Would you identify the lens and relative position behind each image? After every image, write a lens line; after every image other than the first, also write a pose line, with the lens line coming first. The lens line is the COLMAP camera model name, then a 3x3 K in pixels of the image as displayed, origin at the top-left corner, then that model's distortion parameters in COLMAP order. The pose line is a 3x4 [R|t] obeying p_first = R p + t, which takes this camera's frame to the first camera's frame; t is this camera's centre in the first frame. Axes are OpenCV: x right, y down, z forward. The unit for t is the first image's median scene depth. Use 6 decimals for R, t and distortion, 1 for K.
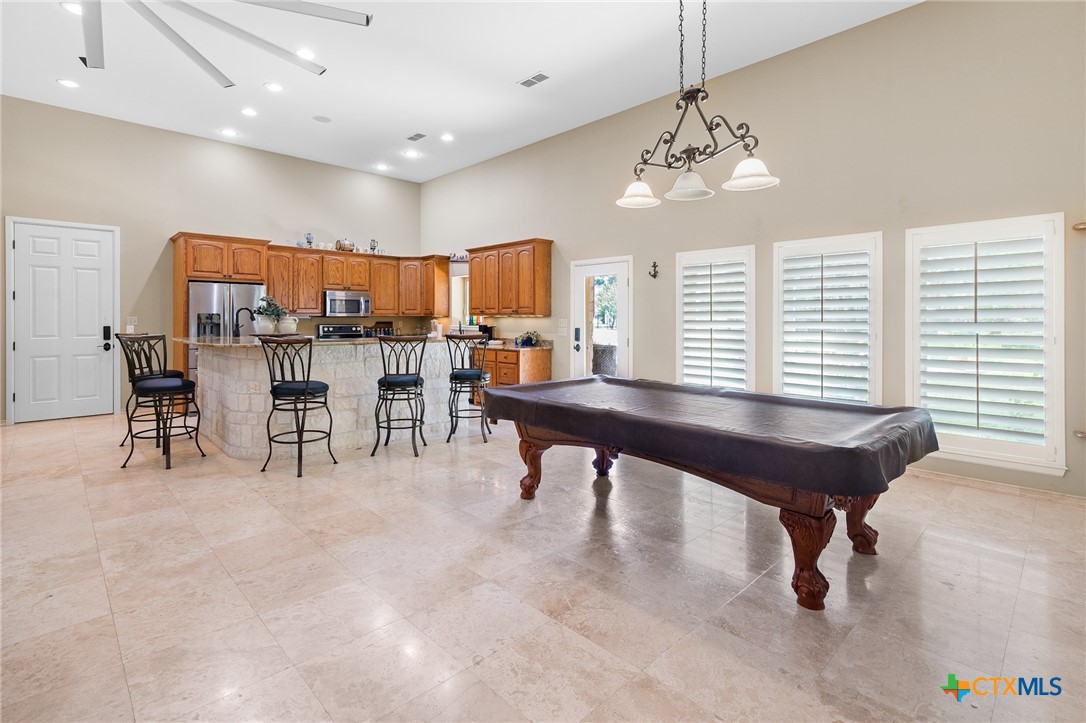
lens RADIAL K [[503.1, 0, 544.6], [0, 503.1, 318.0], [0, 0, 1]] dist [-0.000399, 0.000993]
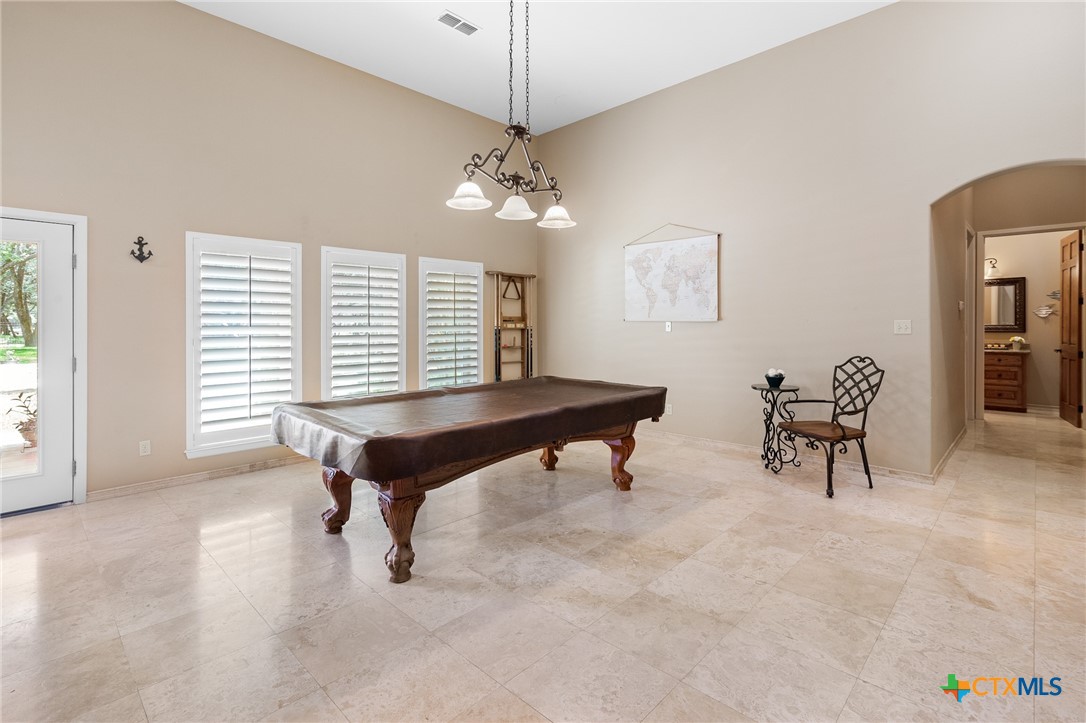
lens RADIAL K [[503.1, 0, 535.1], [0, 503.1, 326.1], [0, 0, 1]] dist [-0.000399, 0.000993]
pose [[-0.010481, -0.007265, 0.999919, -0.901380], [0.000614, 0.999973, 0.007272, 0.000321], [-0.999945, 0.000690, -0.010476, 1.007939]]
